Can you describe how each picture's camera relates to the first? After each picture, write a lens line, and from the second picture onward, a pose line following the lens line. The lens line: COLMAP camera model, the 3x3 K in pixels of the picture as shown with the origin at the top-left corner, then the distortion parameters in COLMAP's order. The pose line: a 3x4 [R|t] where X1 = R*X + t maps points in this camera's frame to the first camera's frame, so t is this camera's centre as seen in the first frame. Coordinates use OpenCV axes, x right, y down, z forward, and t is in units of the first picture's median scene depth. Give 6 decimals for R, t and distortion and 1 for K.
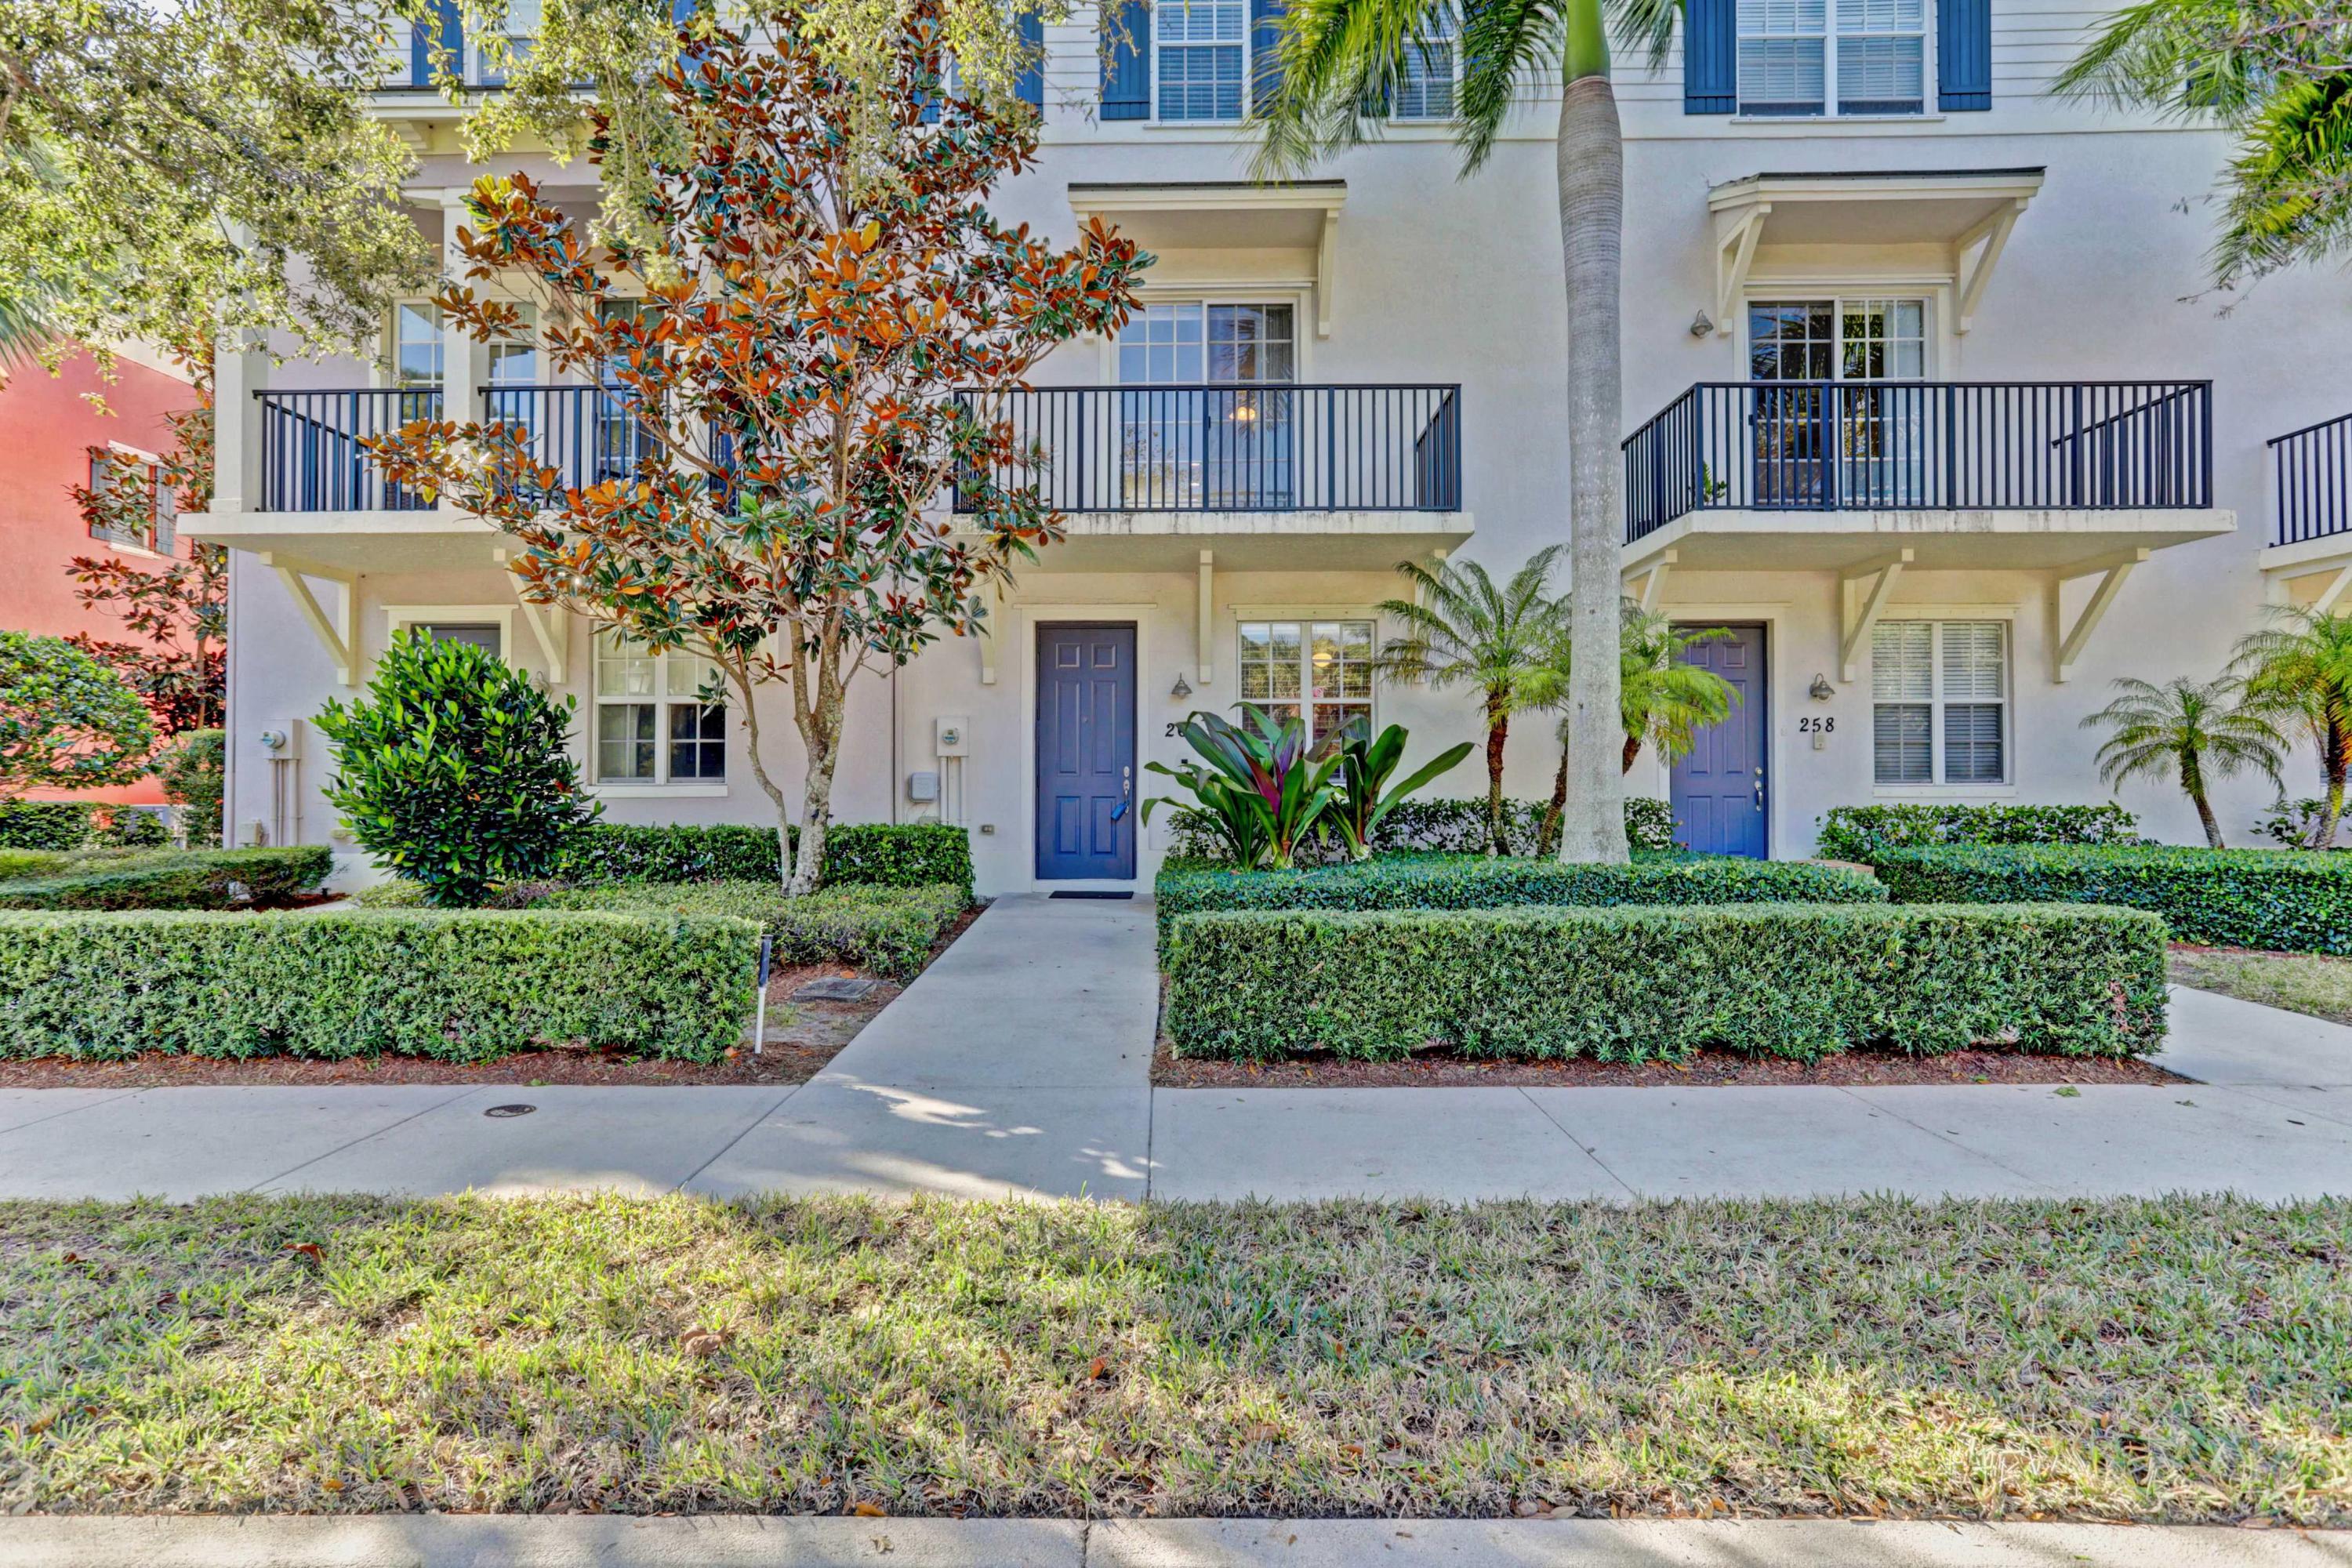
lens RADIAL K [[1241.2, 0, 1176.0], [0, 1241.2, 784.0], [0, 0, 1]] dist [0.015435, 0.000368]
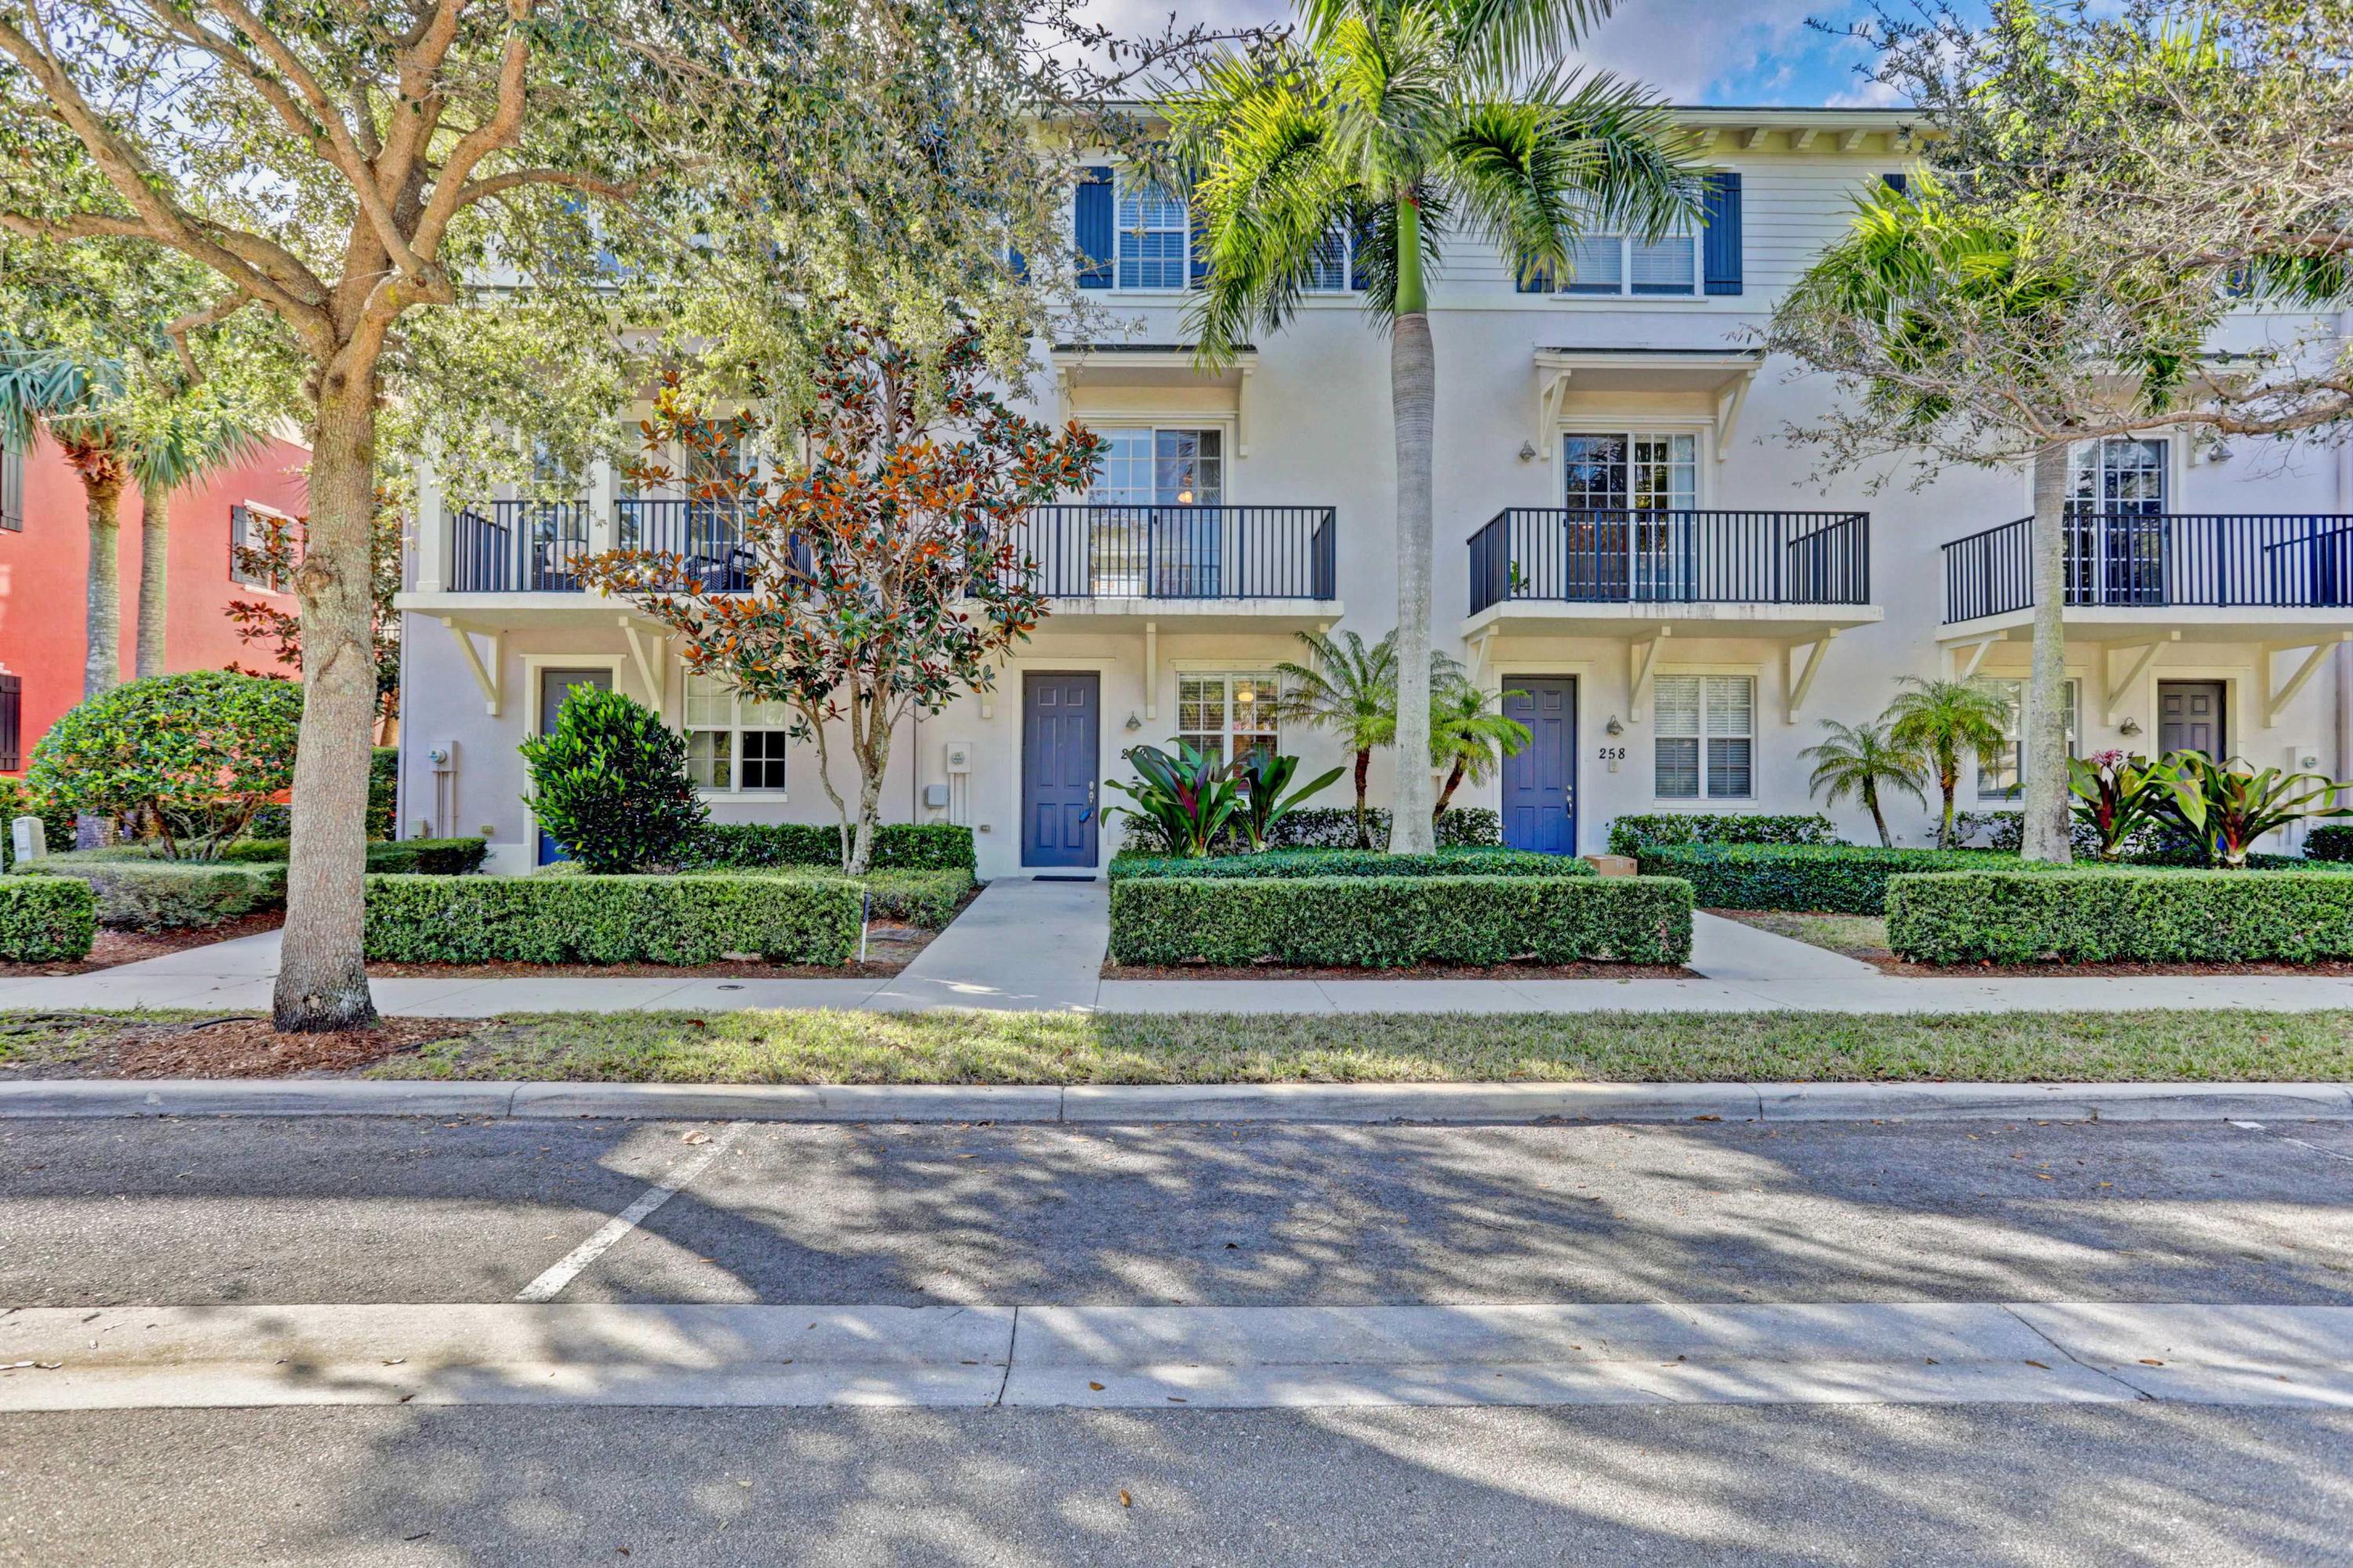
lens RADIAL K [[1241.8, 0, 1176.5], [0, 1241.8, 784.0], [0, 0, 1]] dist [0.015435, 0.000368]
pose [[0.999717, 0.006768, 0.022810, 0.023667], [-0.006746, 0.999977, -0.001013, -0.012367], [-0.022816, 0.000859, 0.999739, -0.371632]]
